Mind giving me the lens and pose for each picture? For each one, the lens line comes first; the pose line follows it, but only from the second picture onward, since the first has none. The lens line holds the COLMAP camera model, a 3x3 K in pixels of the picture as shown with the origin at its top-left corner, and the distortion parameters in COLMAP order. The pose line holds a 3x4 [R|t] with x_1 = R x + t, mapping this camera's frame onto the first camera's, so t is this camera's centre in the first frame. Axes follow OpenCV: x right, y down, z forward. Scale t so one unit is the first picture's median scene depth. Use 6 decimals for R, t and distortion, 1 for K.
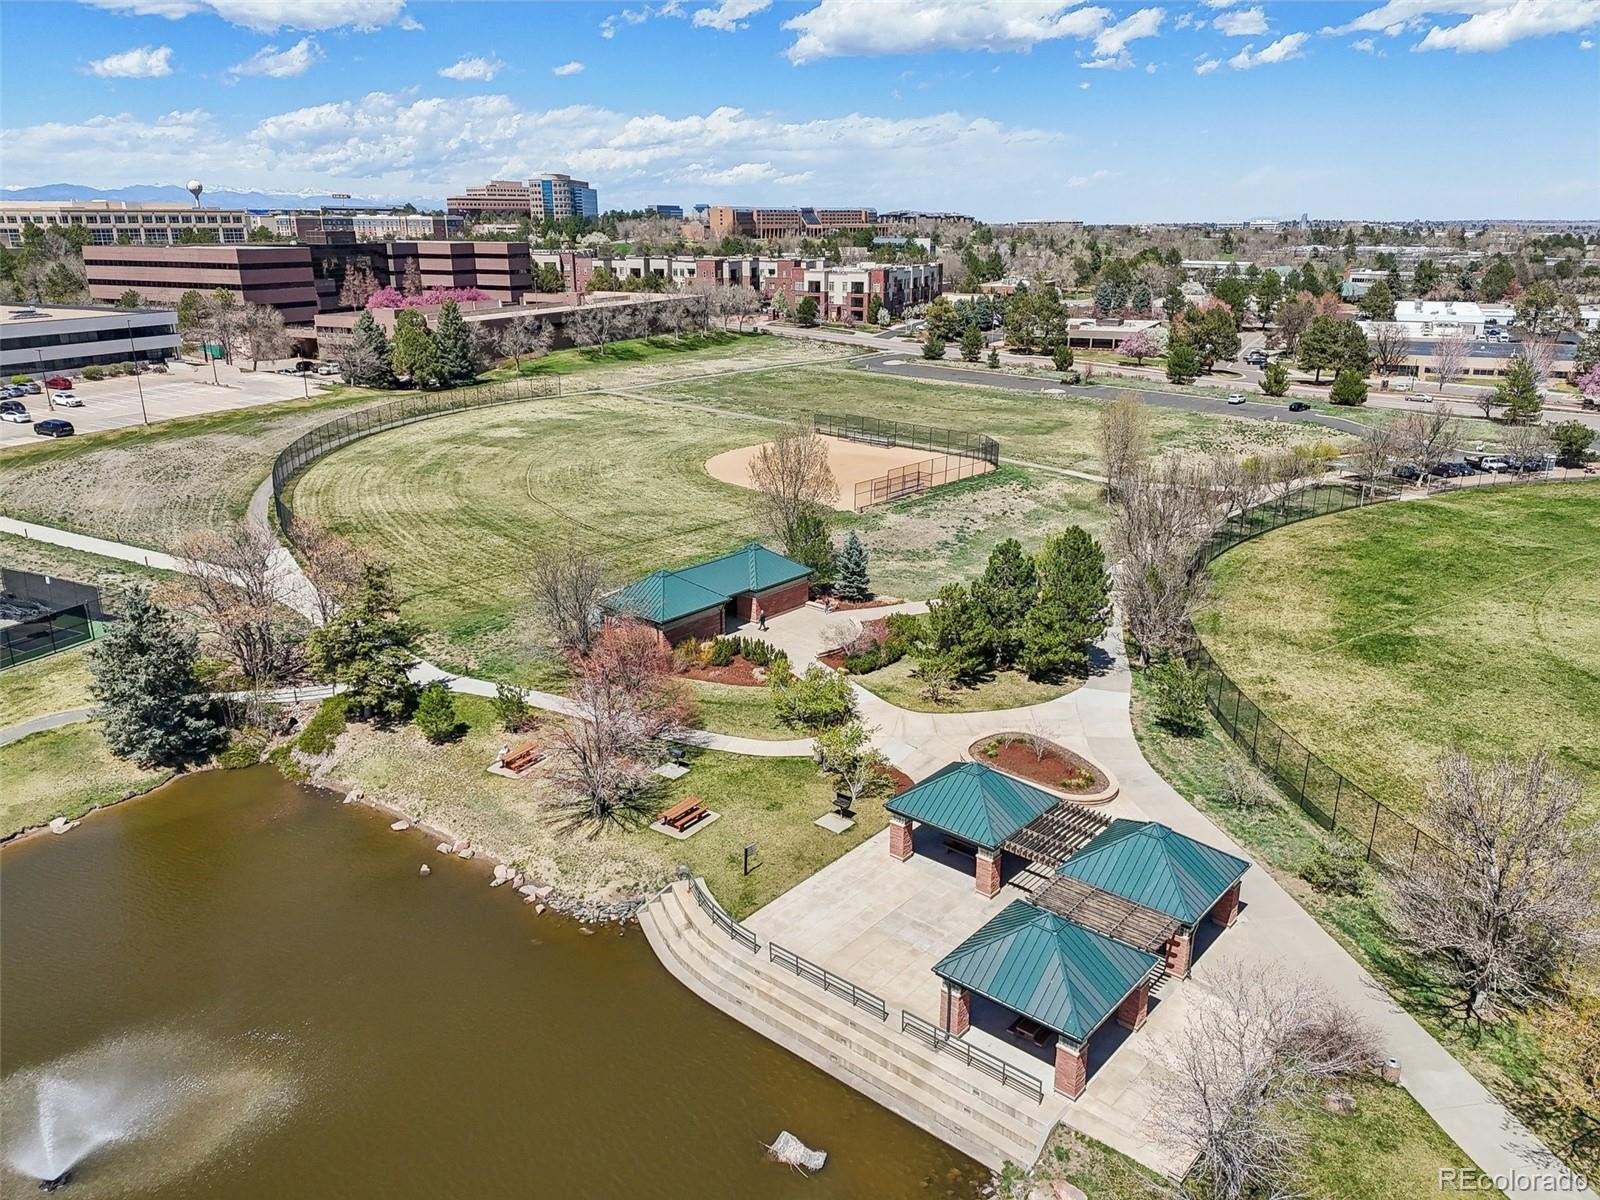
lens RADIAL K [[1173.3, 0, 800.0], [0, 1173.3, 600.0], [0, 0, 1]] dist [0.069770, -0.062870]
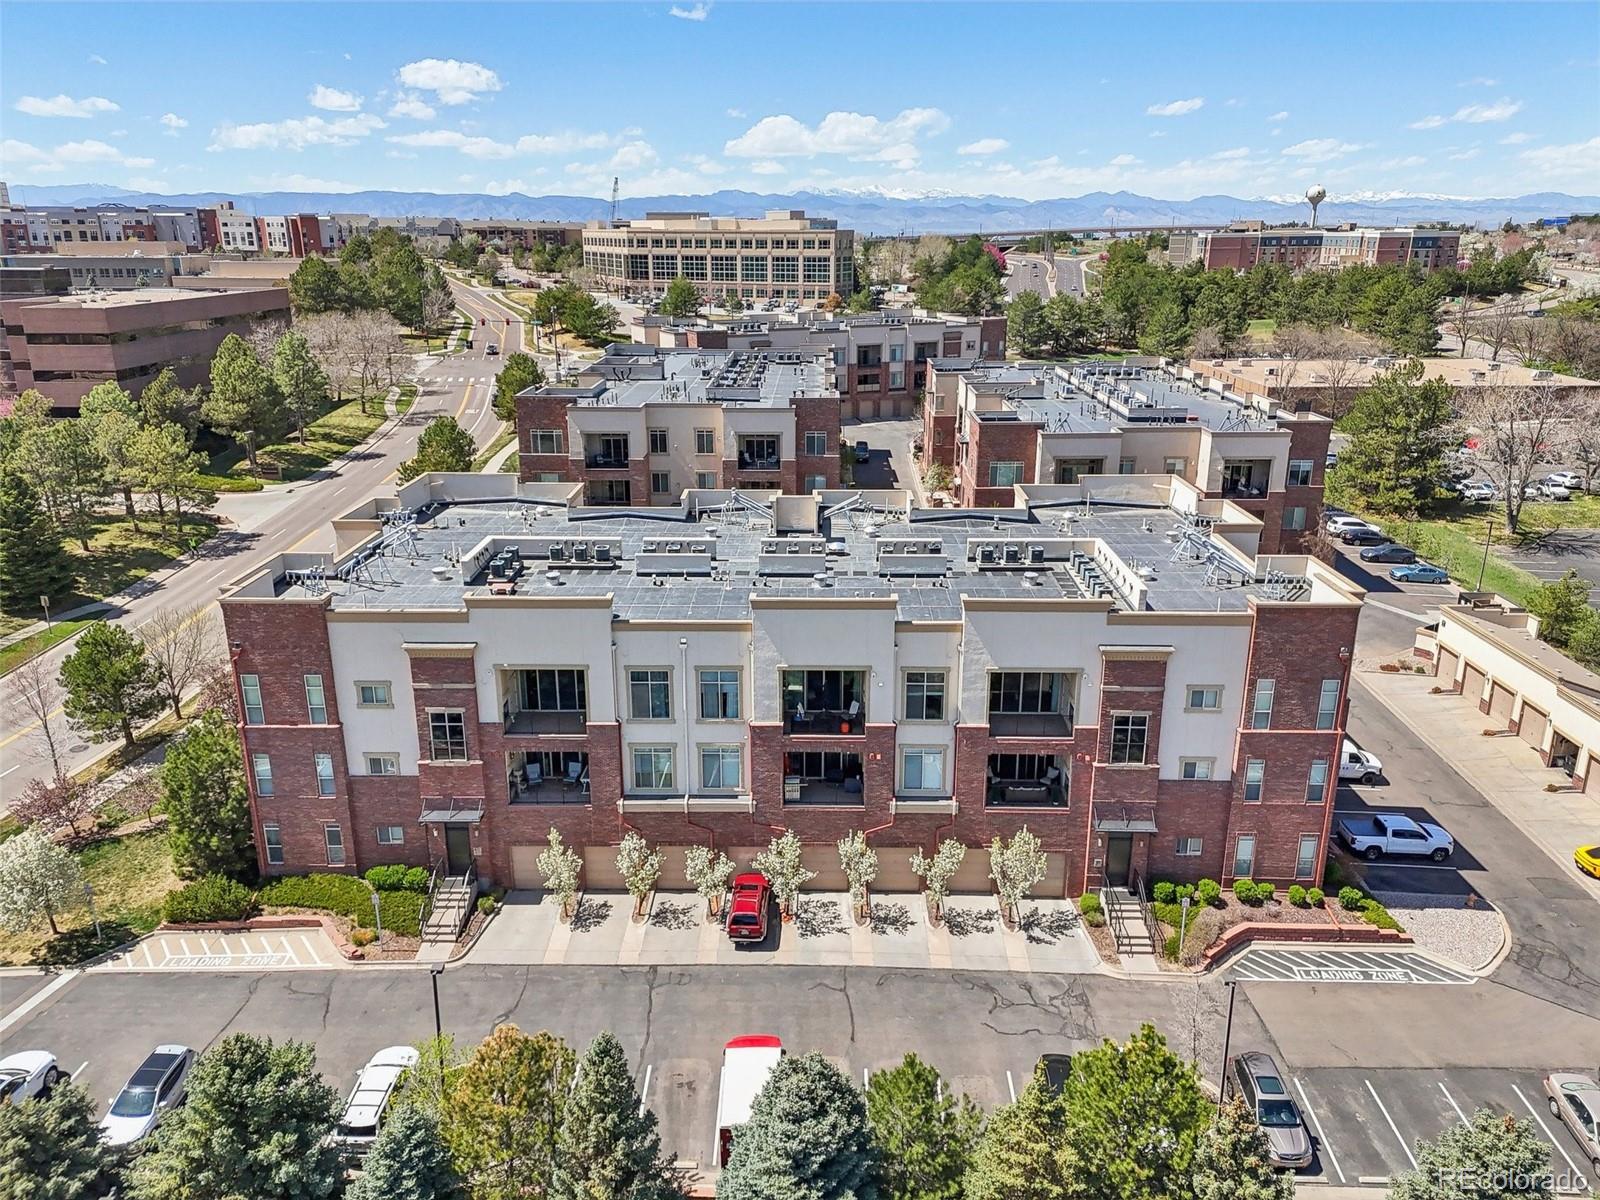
lens RADIAL K [[1173.3, 0, 800.0], [0, 1173.3, 600.0], [0, 0, 1]] dist [0.069770, -0.062870]
pose [[0.417990, 0.272818, -0.866519, 0.206907], [-0.278677, 0.946360, 0.163528, -0.279364], [0.864653, 0.173126, 0.471597, 0.844576]]
